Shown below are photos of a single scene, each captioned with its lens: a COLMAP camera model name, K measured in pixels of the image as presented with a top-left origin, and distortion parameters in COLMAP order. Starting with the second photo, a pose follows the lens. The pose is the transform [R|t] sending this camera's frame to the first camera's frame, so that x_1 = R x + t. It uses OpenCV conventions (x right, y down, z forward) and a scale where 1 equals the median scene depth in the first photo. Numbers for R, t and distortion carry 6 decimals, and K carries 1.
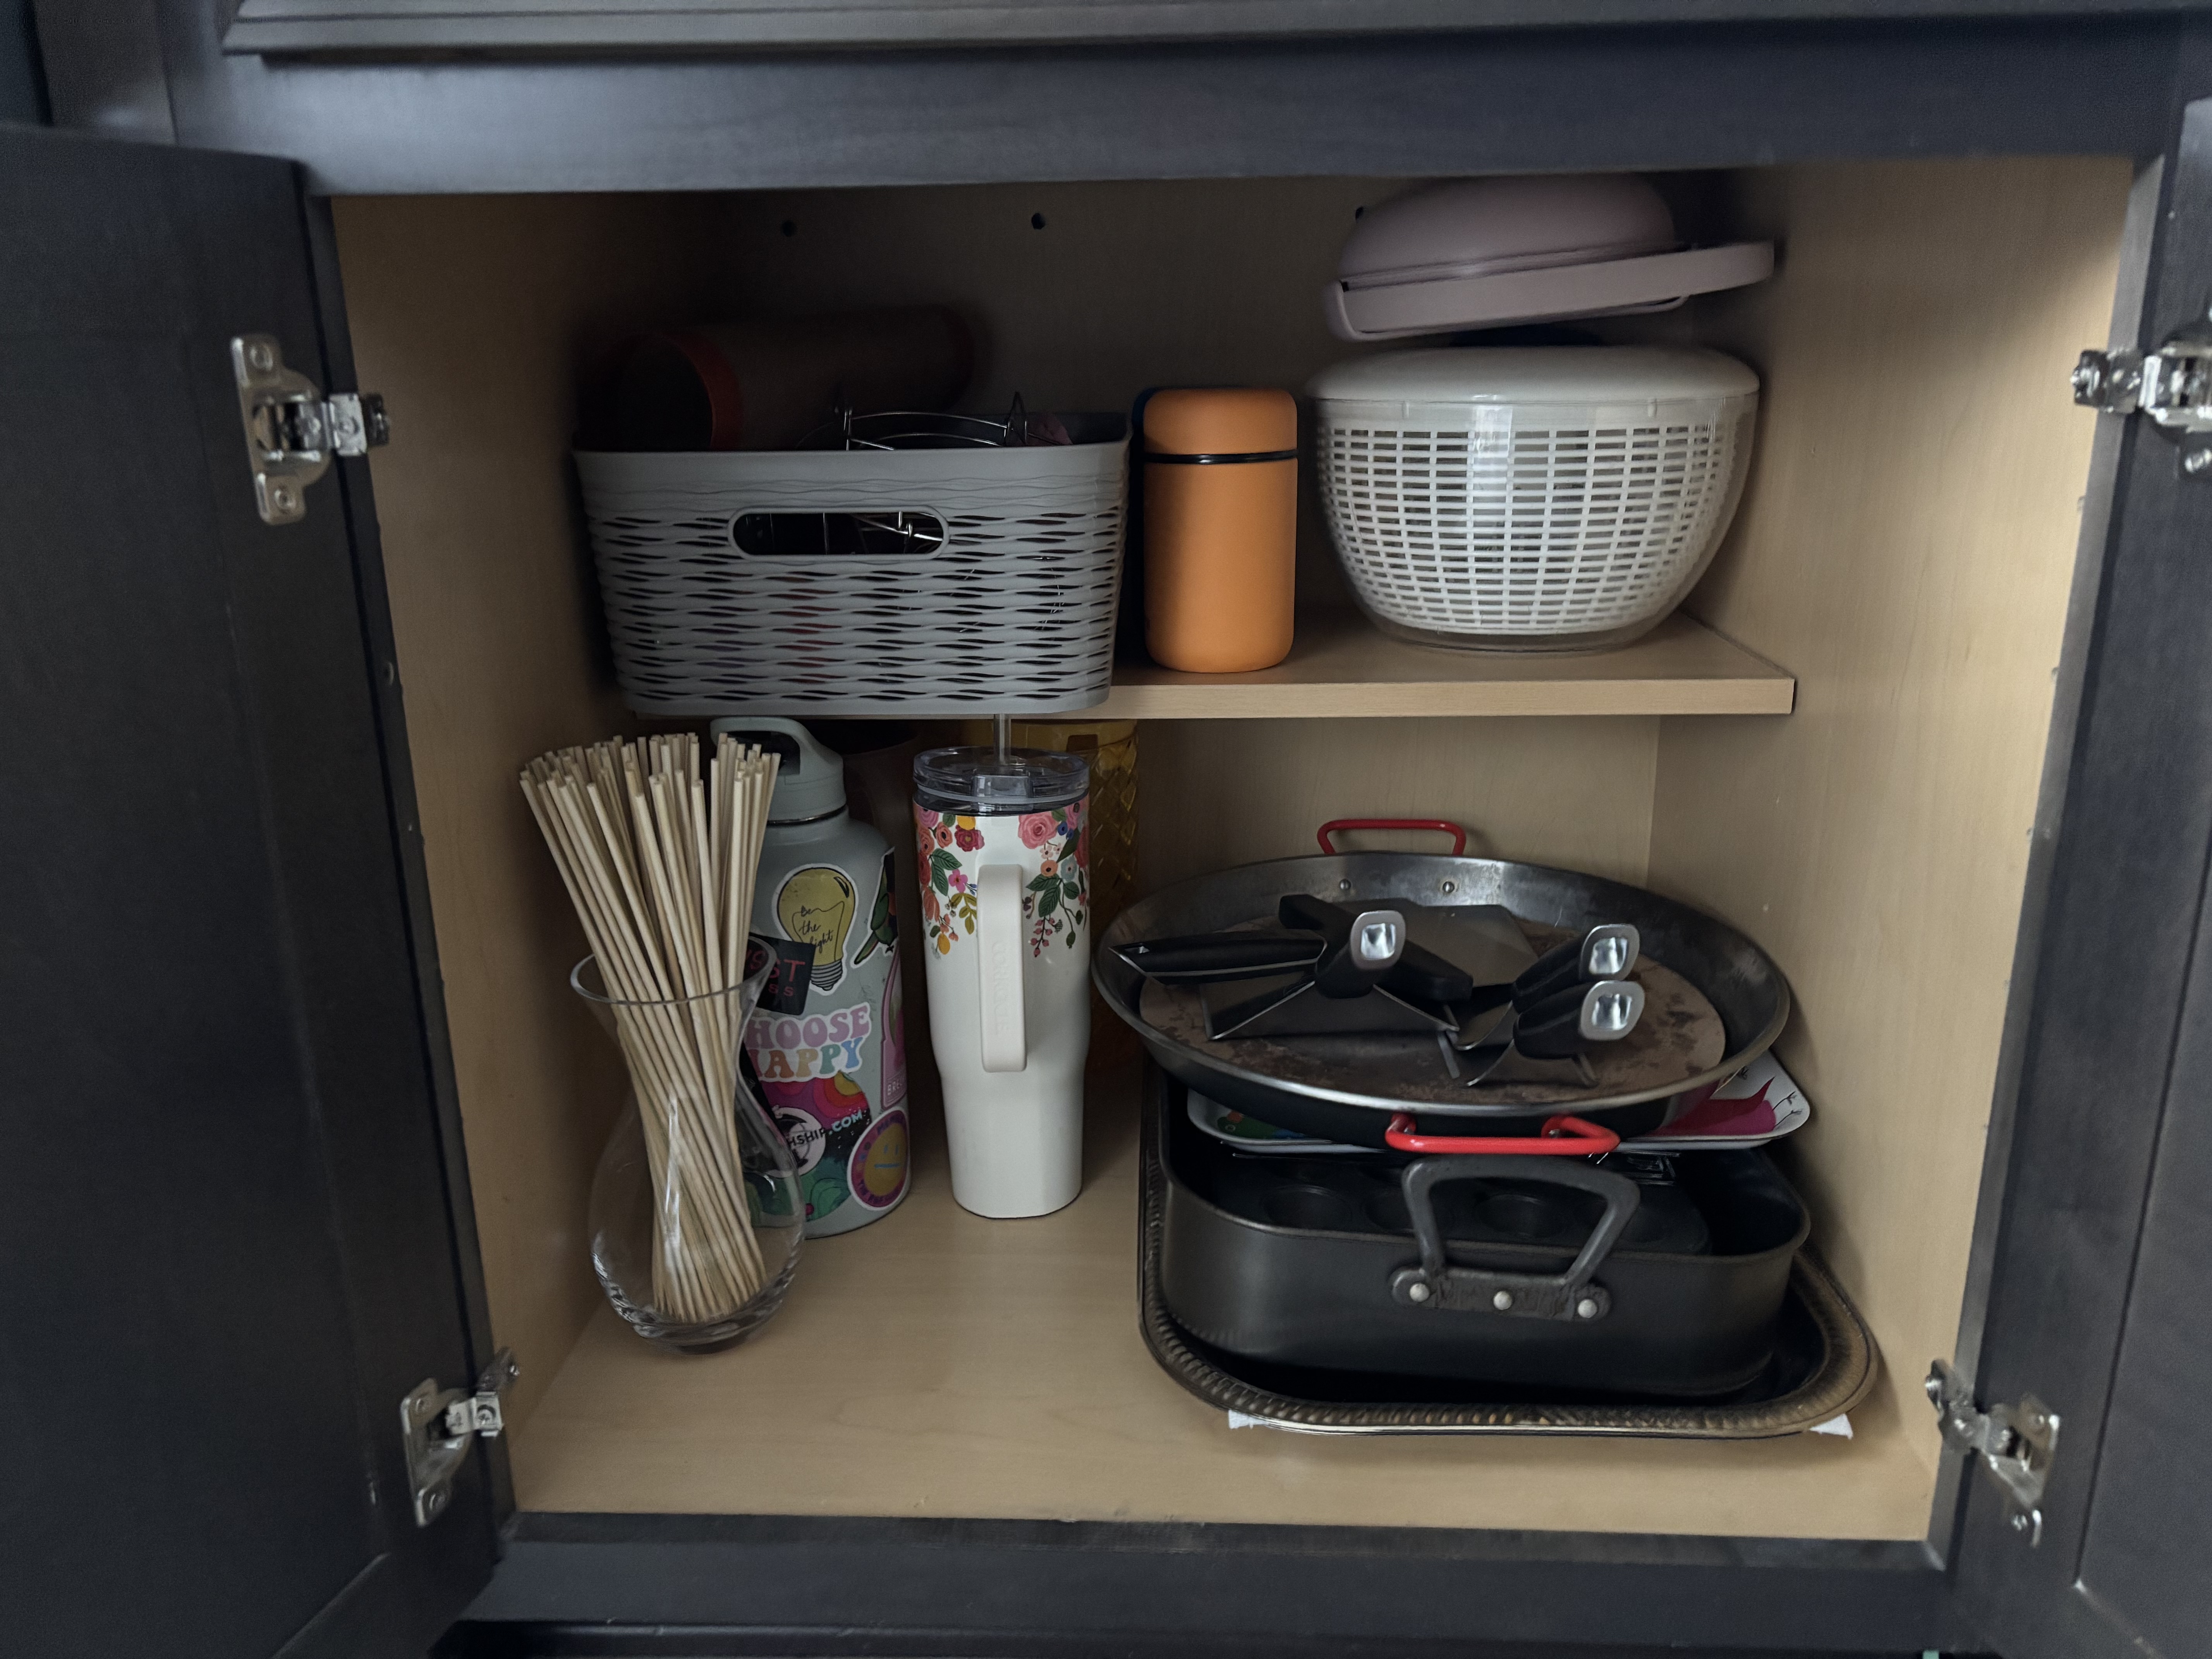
lens RADIAL K [[1693.5, 0, 1110.9], [0, 1693.5, 813.8], [0, 0, 1]] dist [-0.036709, -0.028237]
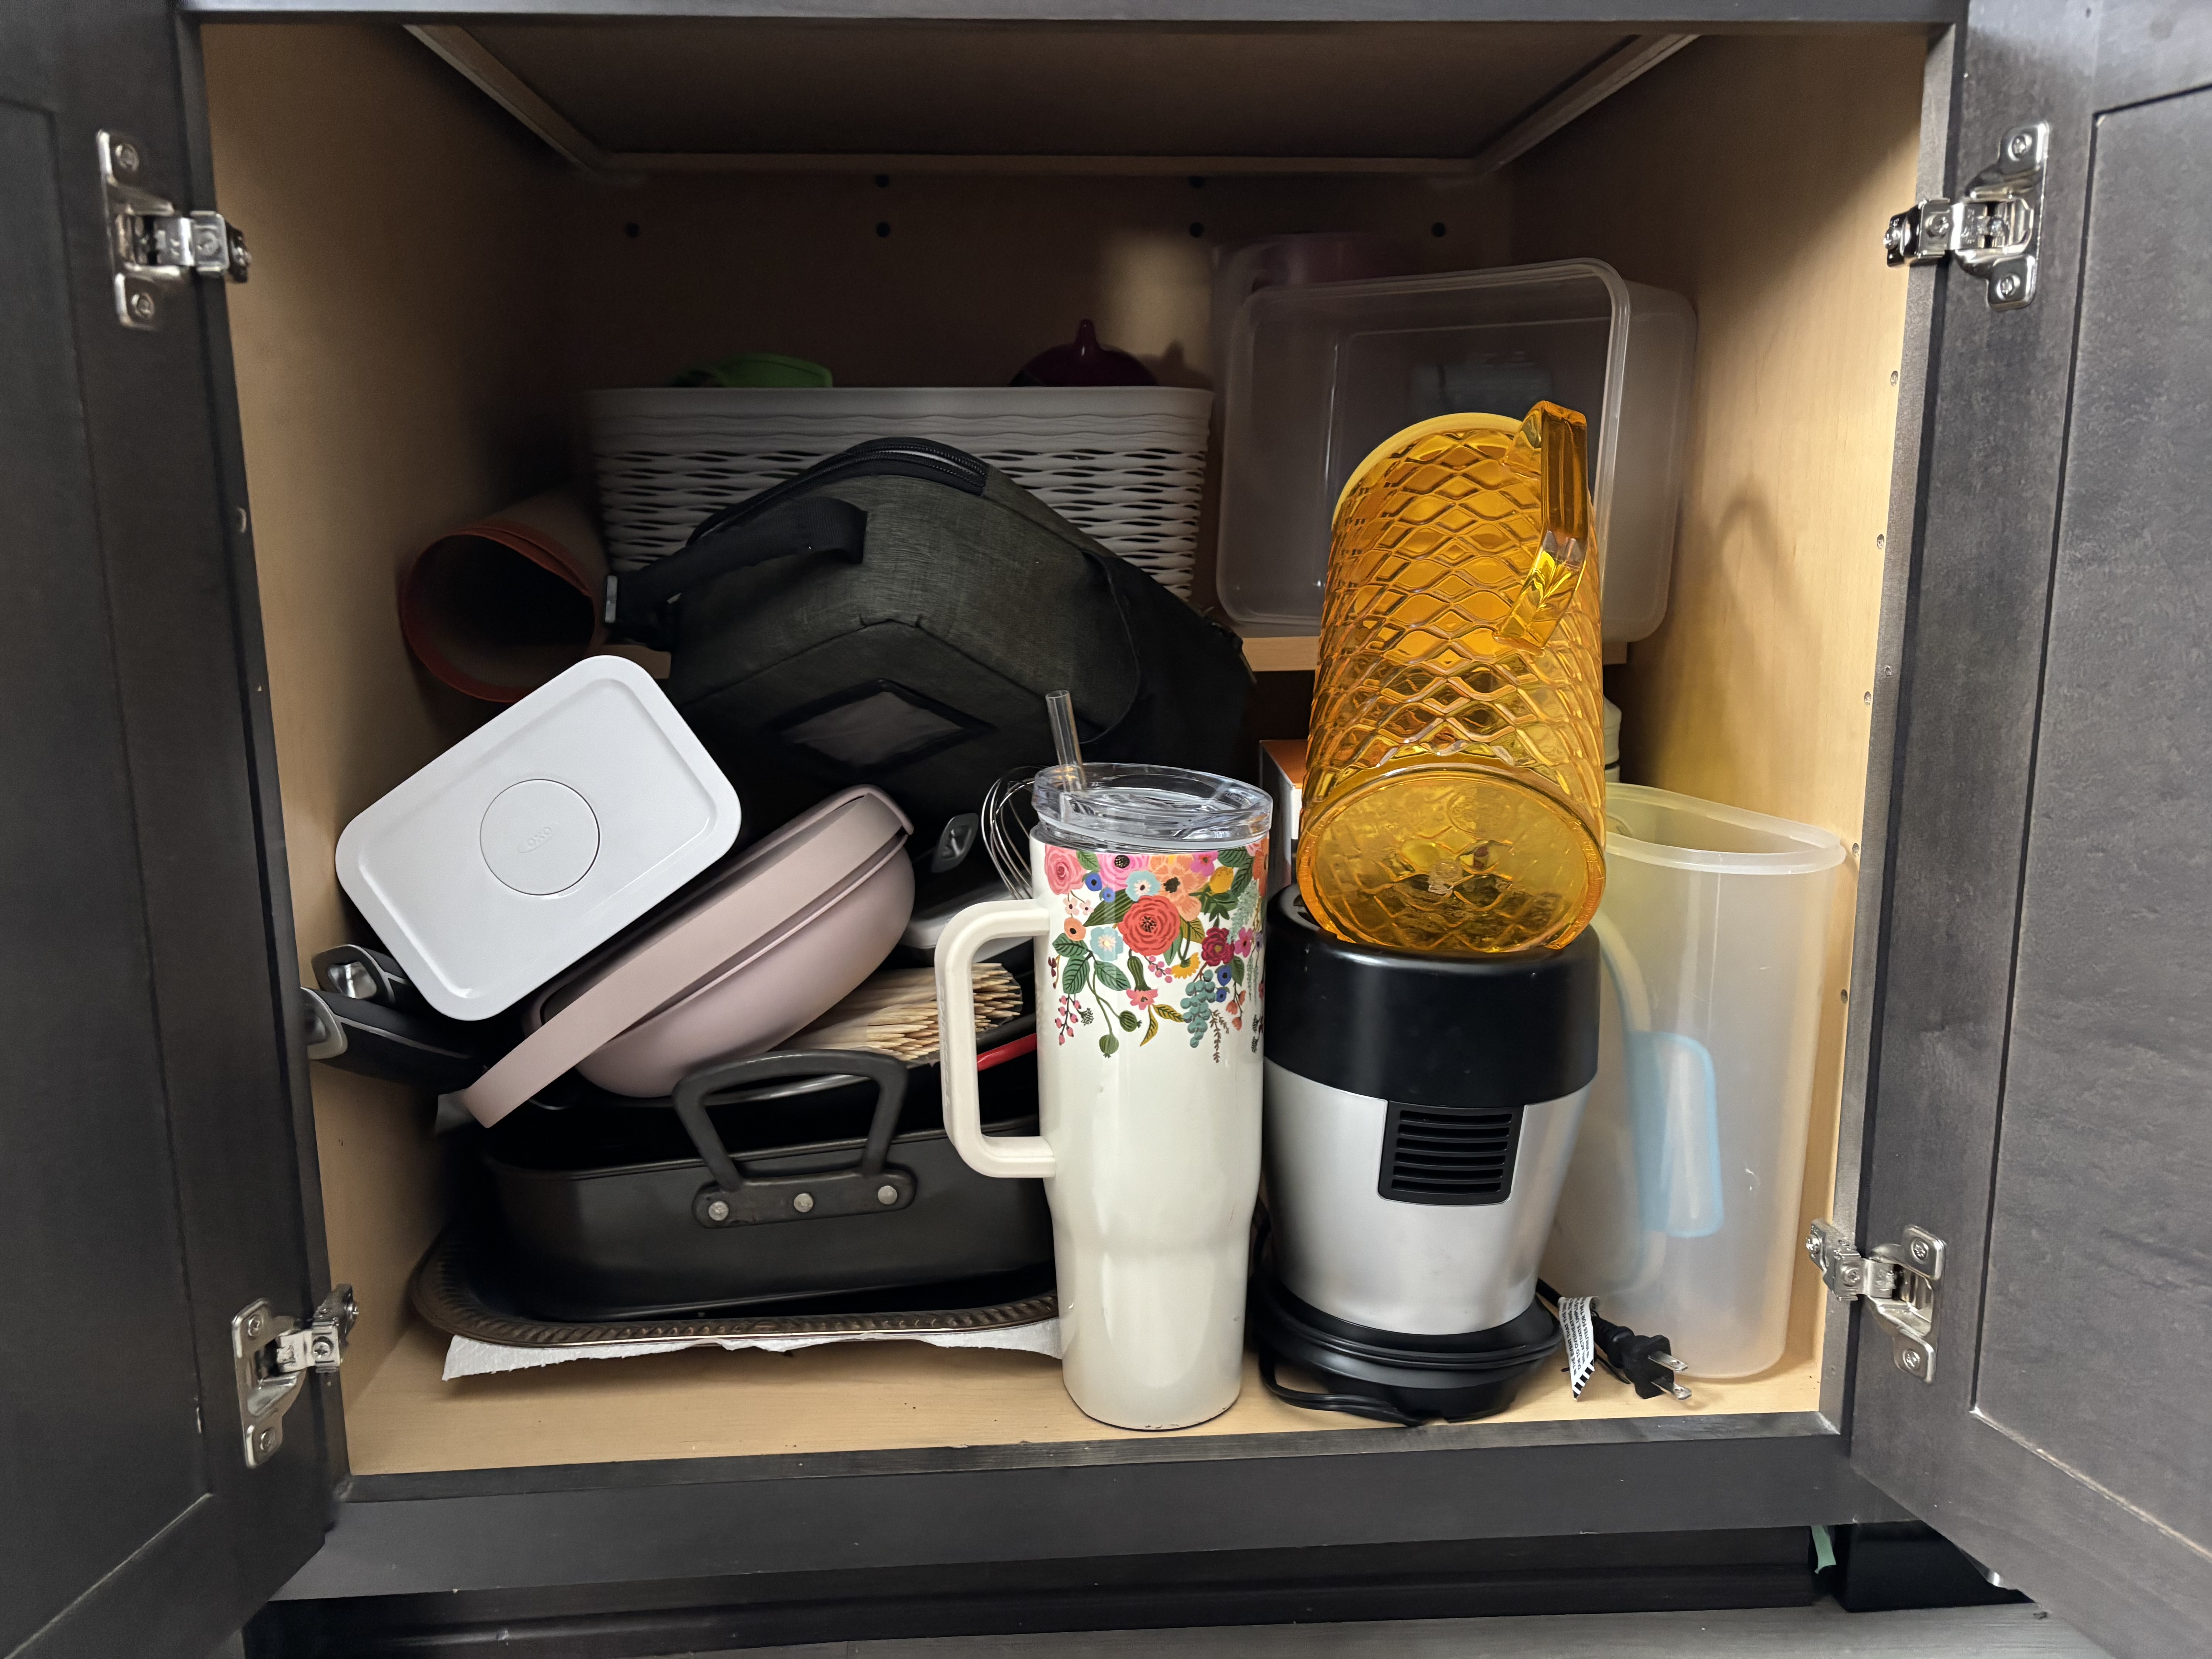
lens RADIAL K [[1693.5, 0, 1118.5], [0, 1693.5, 836.1], [0, 0, 1]] dist [-0.036709, -0.028237]
pose [[0.990812, -0.017061, 0.134168, -0.069366], [0.030015, 0.995012, -0.095133, 0.204275], [-0.131876, 0.098286, 0.986382, 0.022977]]
